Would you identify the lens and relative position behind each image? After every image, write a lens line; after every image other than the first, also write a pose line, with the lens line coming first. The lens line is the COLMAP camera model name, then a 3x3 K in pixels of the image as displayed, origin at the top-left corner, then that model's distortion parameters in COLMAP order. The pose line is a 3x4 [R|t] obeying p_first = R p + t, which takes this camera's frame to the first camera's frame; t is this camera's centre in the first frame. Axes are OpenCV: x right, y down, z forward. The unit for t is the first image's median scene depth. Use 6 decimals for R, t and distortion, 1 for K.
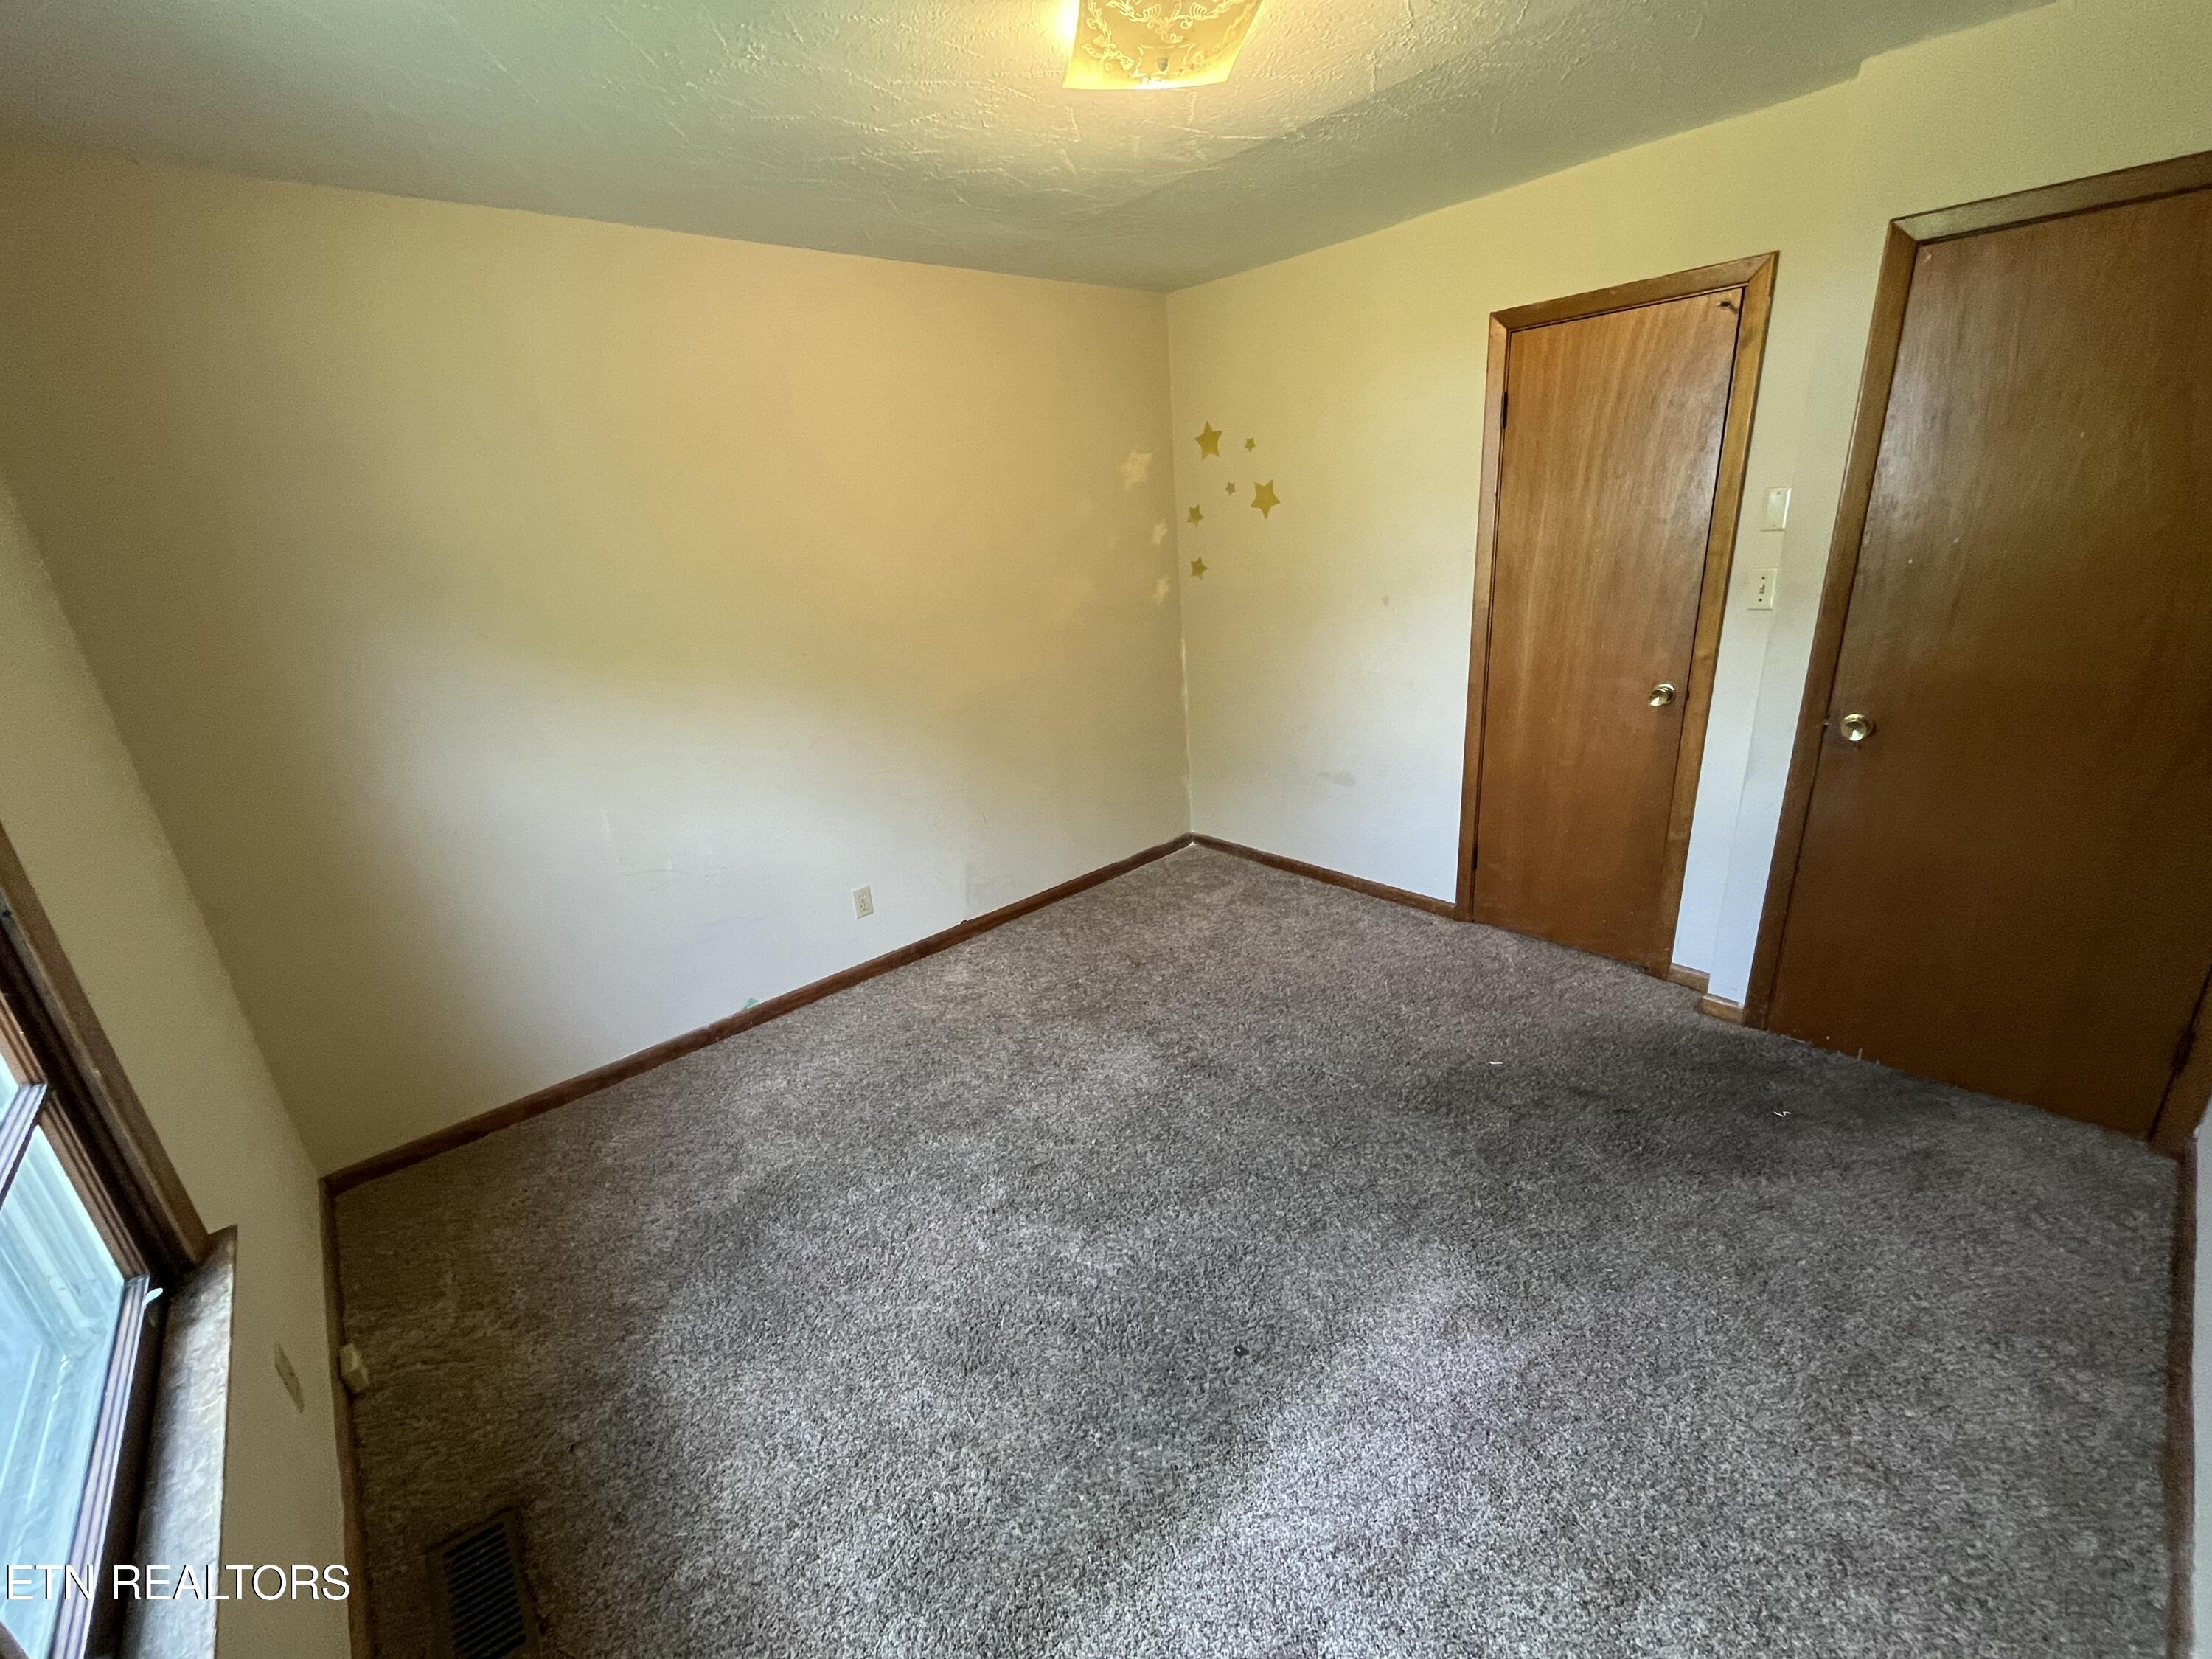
lens RADIAL K [[902.2, 0, 1085.3], [0, 902.2, 821.7], [0, 0, 1]] dist [-0.003179, -0.000850]
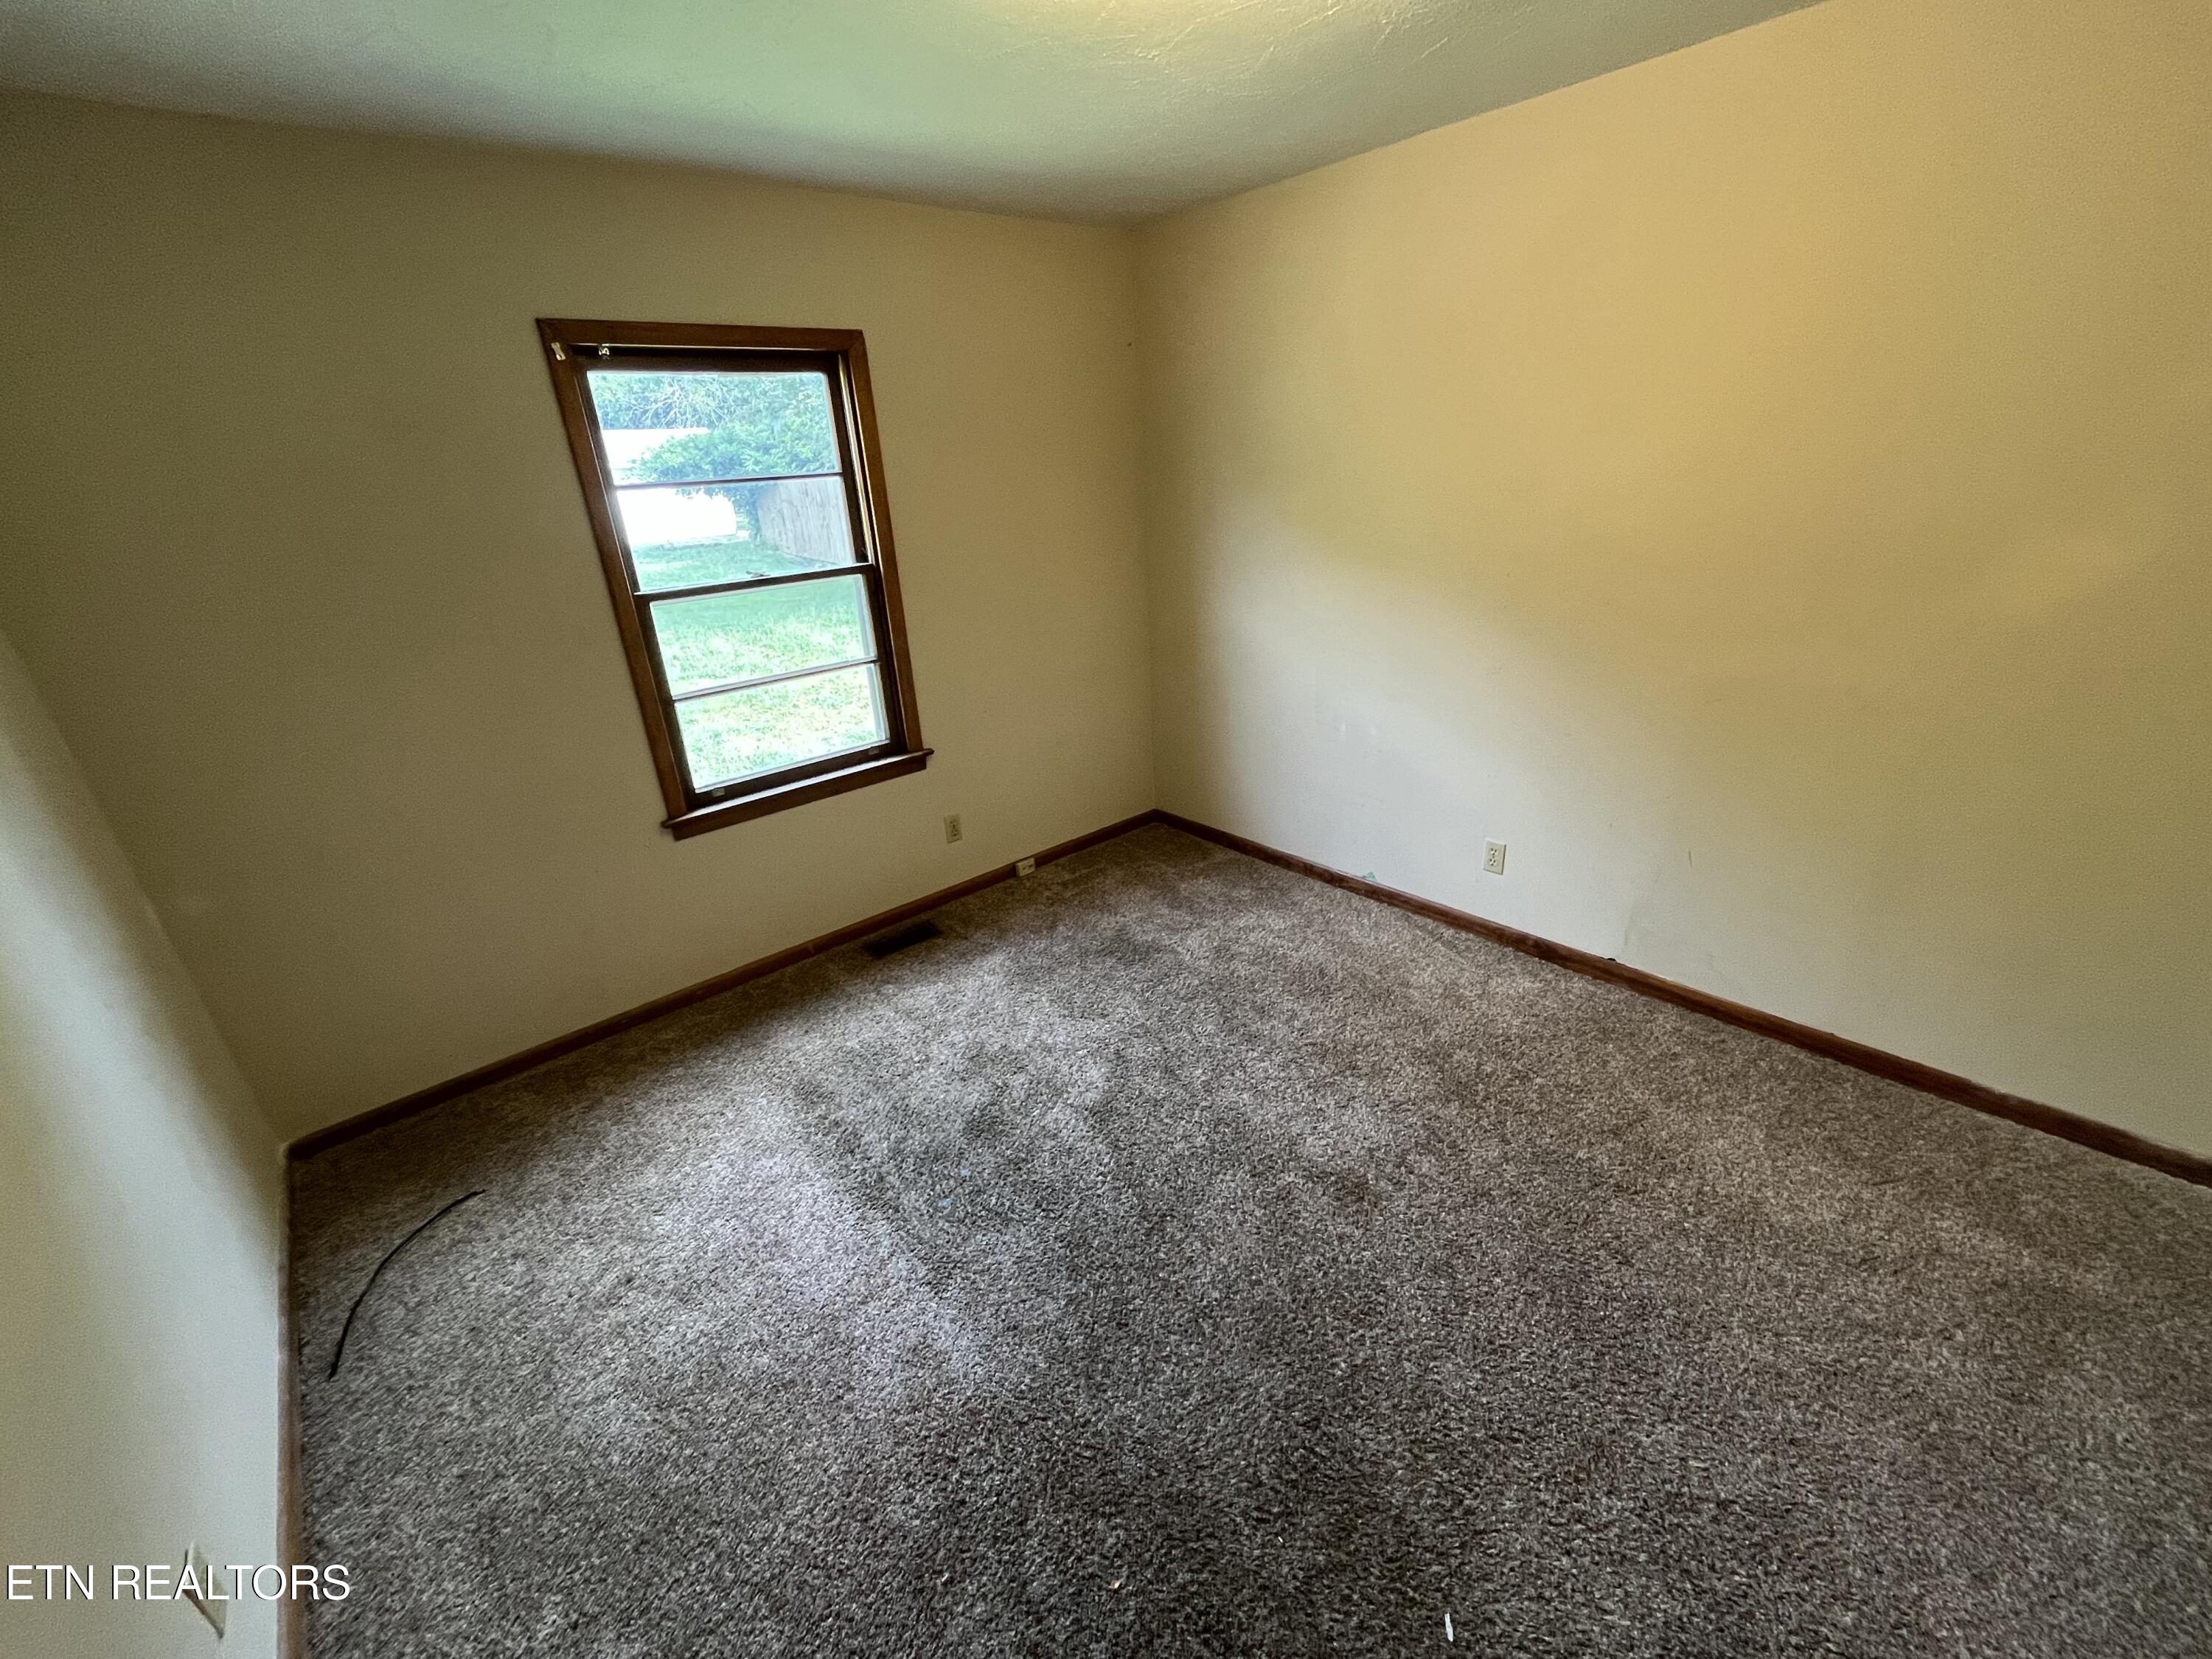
lens RADIAL K [[902.2, 0, 1122.0], [0, 902.2, 844.6], [0, 0, 1]] dist [-0.003179, -0.000850]
pose [[0.005652, 0.453845, -0.891063, 0.666542], [-0.263725, 0.860206, 0.436456, -0.263916], [0.964581, 0.232529, 0.124552, 0.624029]]
